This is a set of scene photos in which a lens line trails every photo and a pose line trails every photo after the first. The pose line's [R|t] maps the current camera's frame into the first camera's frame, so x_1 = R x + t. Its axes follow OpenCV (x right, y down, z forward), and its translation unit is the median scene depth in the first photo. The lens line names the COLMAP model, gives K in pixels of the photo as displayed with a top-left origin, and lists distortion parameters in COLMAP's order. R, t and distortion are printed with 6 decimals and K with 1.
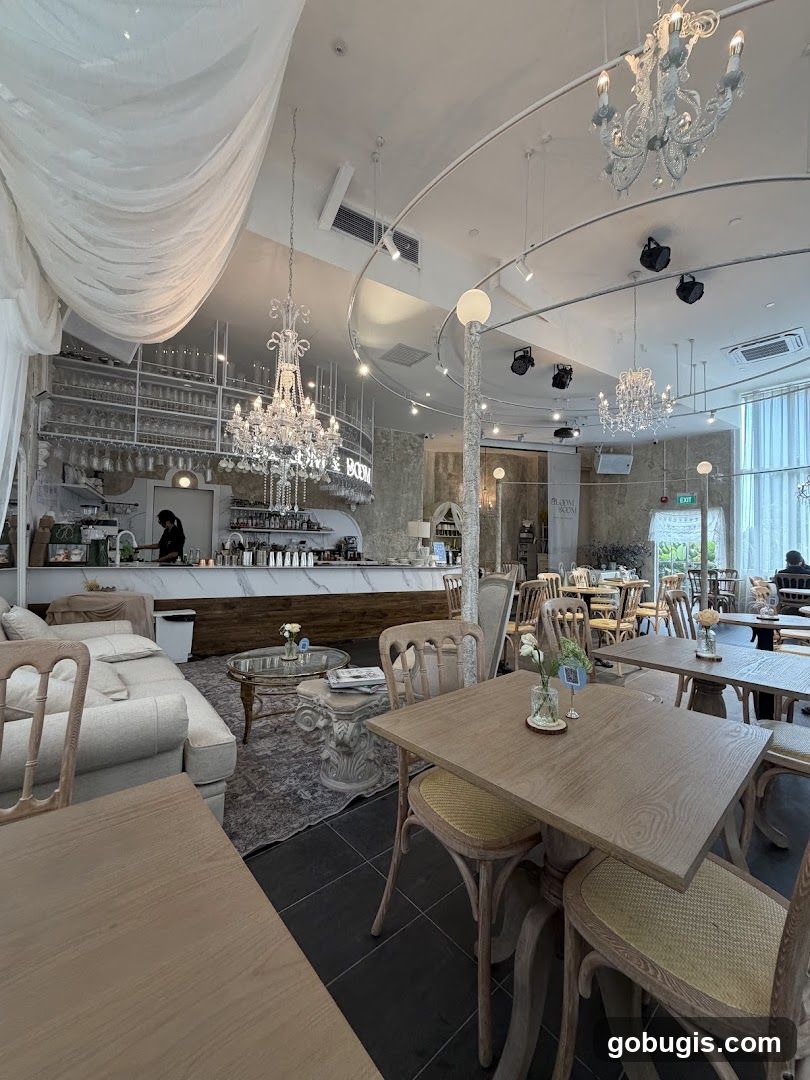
lens RADIAL K [[426.9, 0, 405.0], [0, 426.9, 540.0], [0, 0, 1]] dist [-0.000487, -0.000038]
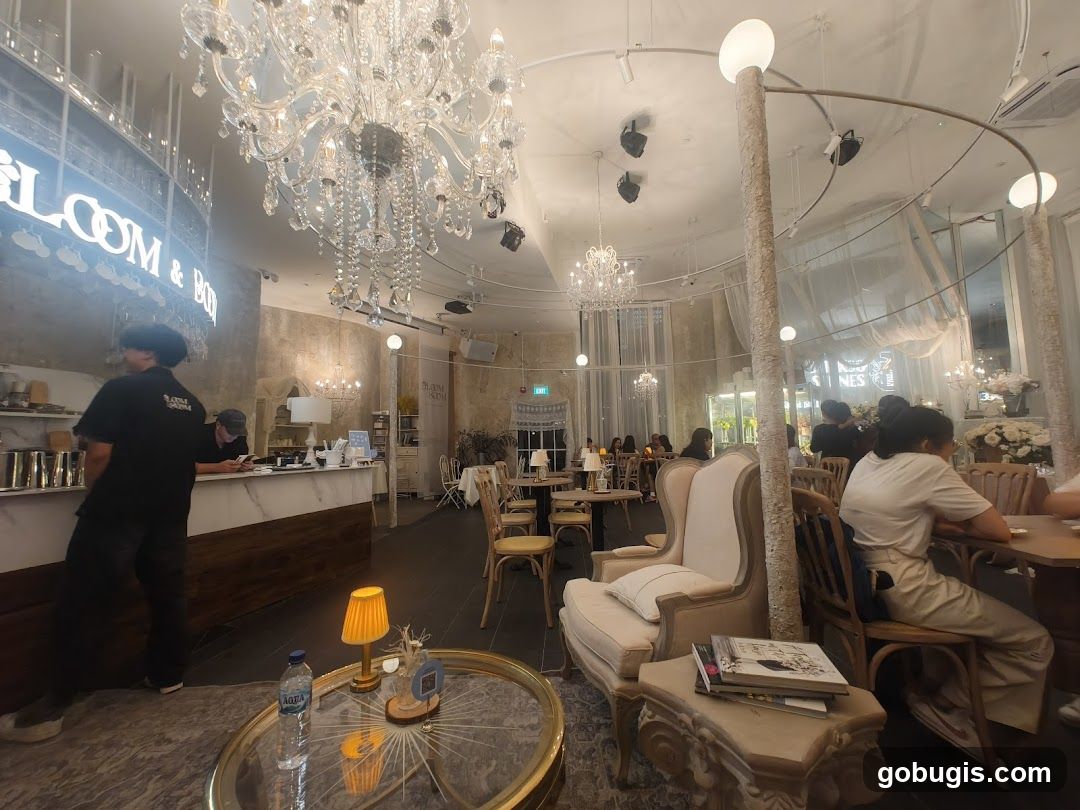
lens RADIAL K [[451.8, 0, 540.0], [0, 451.8, 405.0], [0, 0, 1]] dist [0.000697, -0.000003]
pose [[0.701923, 0.029555, 0.711639, -0.178315], [0.020896, 0.997854, -0.062053, 0.014076], [-0.711946, 0.058427, 0.699800, 0.256633]]
